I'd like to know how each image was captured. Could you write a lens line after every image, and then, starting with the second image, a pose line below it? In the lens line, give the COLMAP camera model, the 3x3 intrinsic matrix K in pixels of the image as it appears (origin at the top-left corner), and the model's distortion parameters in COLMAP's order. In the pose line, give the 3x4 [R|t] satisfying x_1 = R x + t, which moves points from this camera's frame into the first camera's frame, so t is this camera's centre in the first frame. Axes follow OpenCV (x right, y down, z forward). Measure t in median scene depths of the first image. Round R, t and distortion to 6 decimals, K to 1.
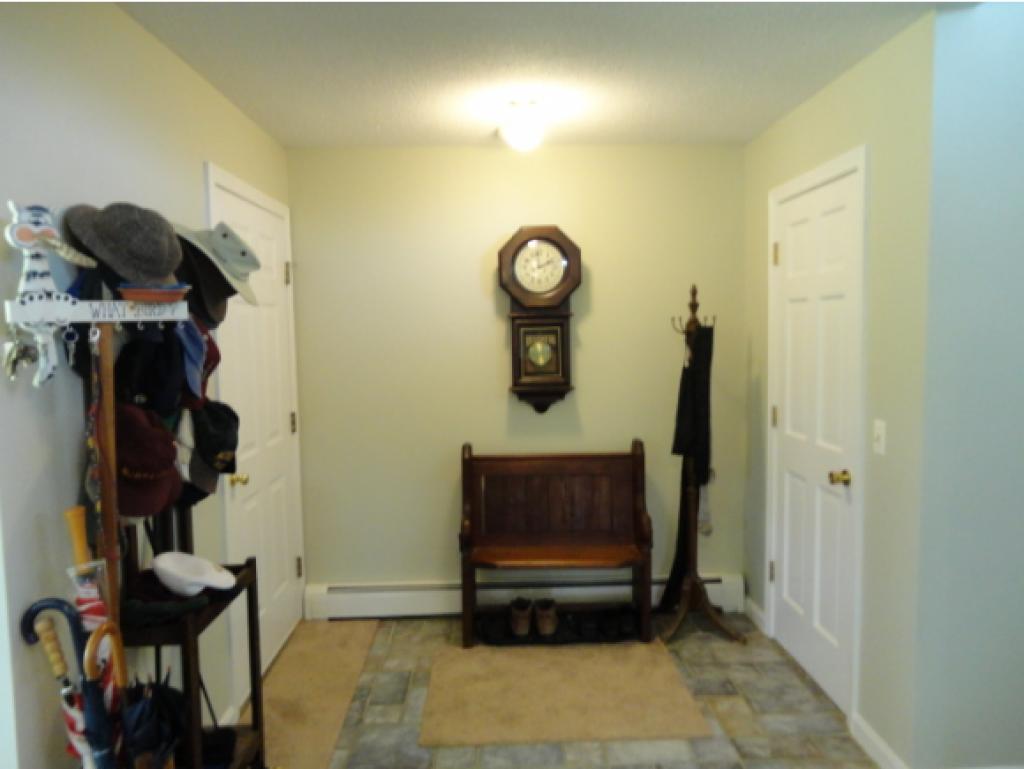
lens RADIAL K [[746.1, 0, 511.8], [0, 746.1, 381.2], [0, 0, 1]] dist [-0.010327, 0.000833]
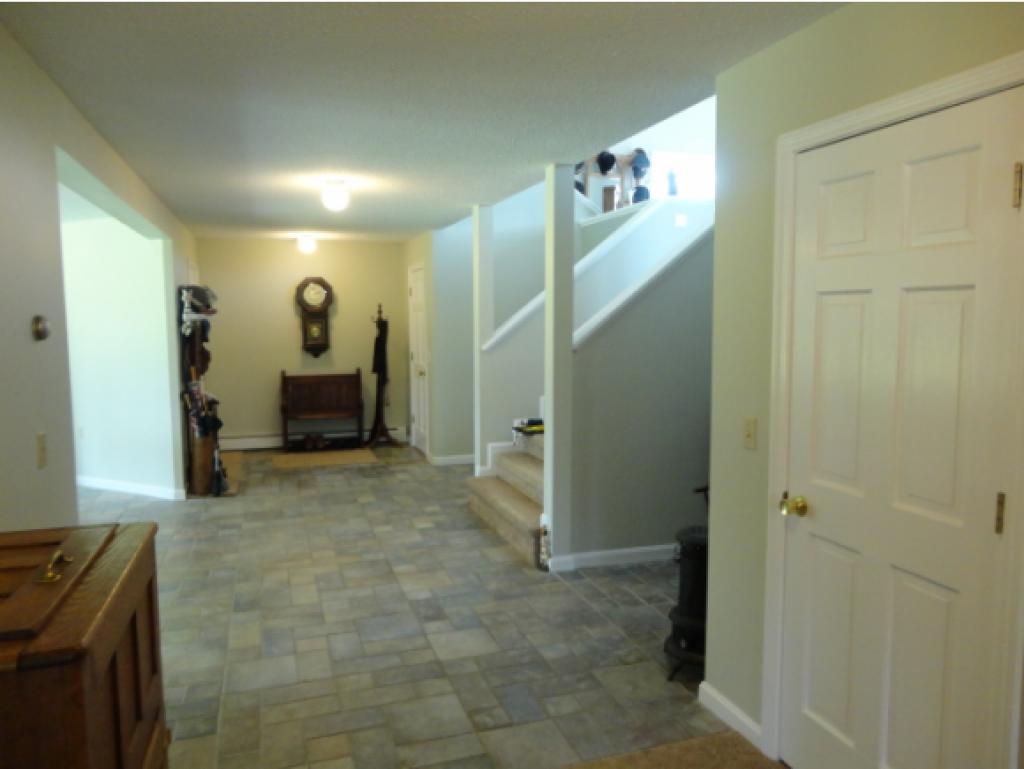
lens RADIAL K [[746.1, 0, 502.0], [0, 746.1, 384.7], [0, 0, 1]] dist [-0.010327, 0.000833]
pose [[0.962100, -0.017561, 0.272129, -0.037900], [0.013078, 0.999747, 0.018278, 0.094400], [-0.272382, -0.014026, 0.962087, -1.410933]]
